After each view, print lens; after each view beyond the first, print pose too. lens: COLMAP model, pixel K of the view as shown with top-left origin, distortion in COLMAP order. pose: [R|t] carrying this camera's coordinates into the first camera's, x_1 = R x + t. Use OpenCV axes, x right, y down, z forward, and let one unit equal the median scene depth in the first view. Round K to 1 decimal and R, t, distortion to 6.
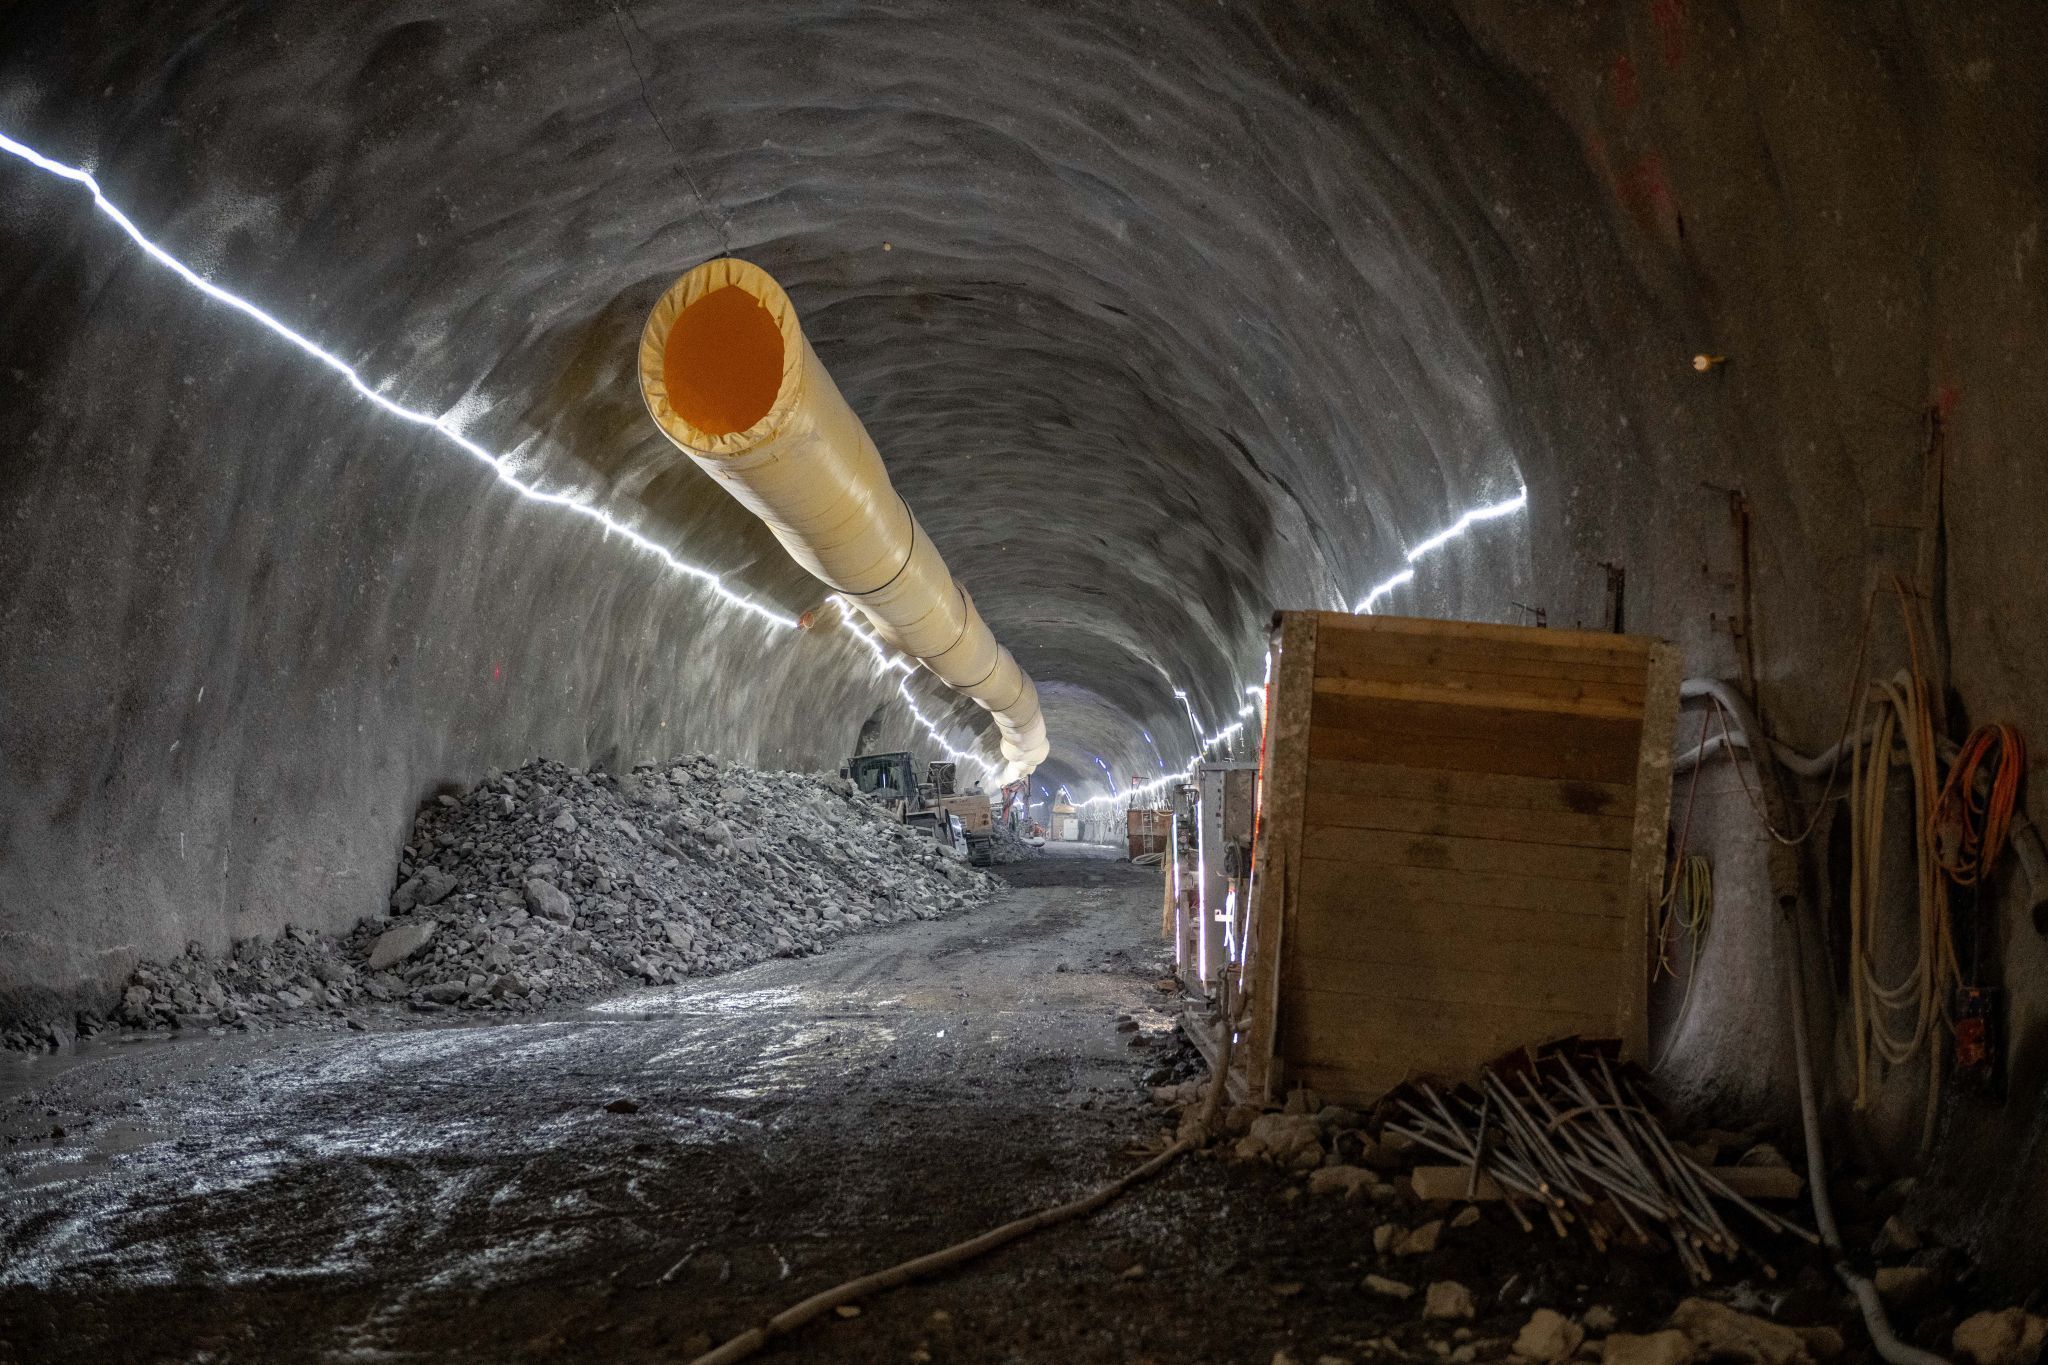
lens RADIAL K [[1532.9, 0, 932.1], [0, 1532.9, 705.7], [0, 0, 1]] dist [0.002690, 0.000330]
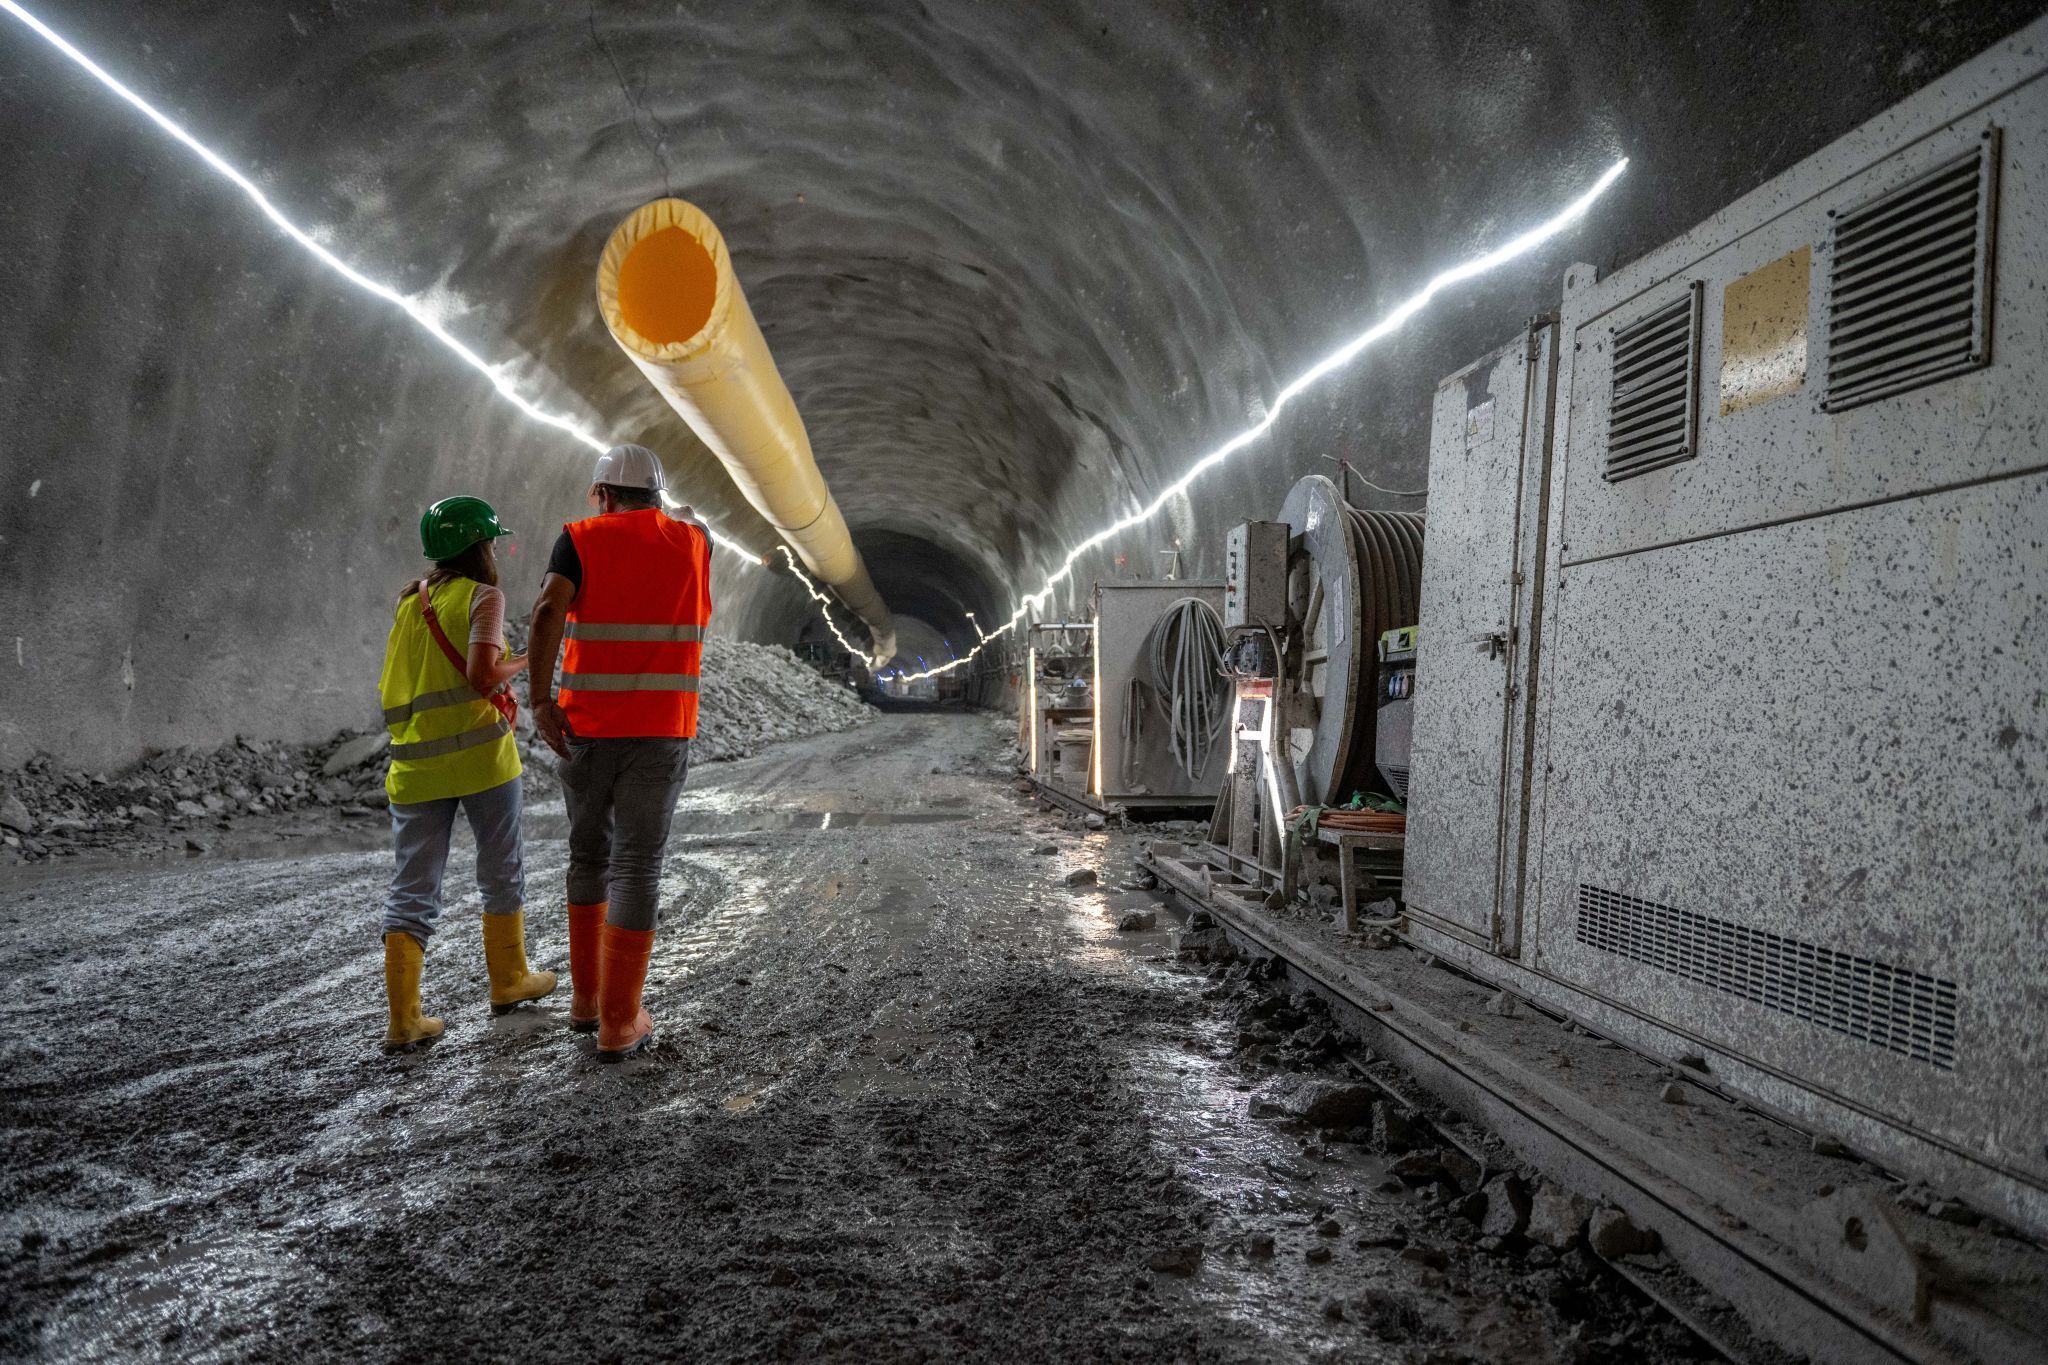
lens RADIAL K [[1532.9, 0, 932.1], [0, 1532.9, 705.7], [0, 0, 1]] dist [0.002690, 0.000330]
pose [[0.997739, 0.005436, 0.066986, -0.004767], [-0.013439, 0.992730, 0.119611, -0.047396], [-0.065849, -0.120240, 0.990558, -0.346832]]
